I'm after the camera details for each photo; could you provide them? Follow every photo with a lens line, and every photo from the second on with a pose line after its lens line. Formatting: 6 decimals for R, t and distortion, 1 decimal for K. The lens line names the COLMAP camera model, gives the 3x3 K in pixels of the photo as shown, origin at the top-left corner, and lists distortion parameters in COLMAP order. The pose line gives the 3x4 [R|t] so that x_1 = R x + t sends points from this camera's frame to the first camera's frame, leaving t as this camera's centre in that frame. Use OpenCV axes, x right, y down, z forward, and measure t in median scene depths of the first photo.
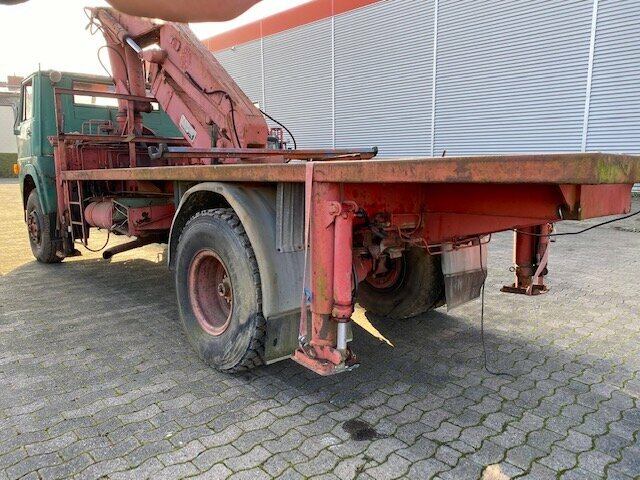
lens RADIAL K [[475.1, 0, 320.0], [0, 475.1, 240.0], [0, 0, 1]] dist [0.018384, -0.000368]
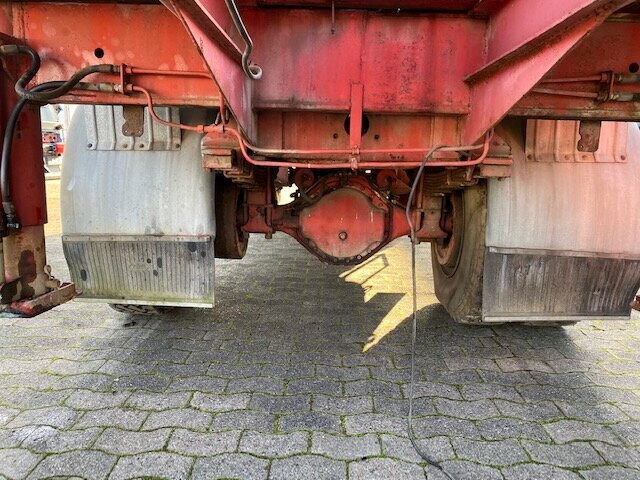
lens RADIAL K [[475.1, 0, 320.0], [0, 475.1, 240.0], [0, 0, 1]] dist [0.018384, -0.000368]
pose [[0.720626, 0.125267, -0.681914, 0.557099], [-0.107407, 0.991839, 0.068695, 0.057419], [0.684954, 0.023739, 0.728200, 0.589199]]
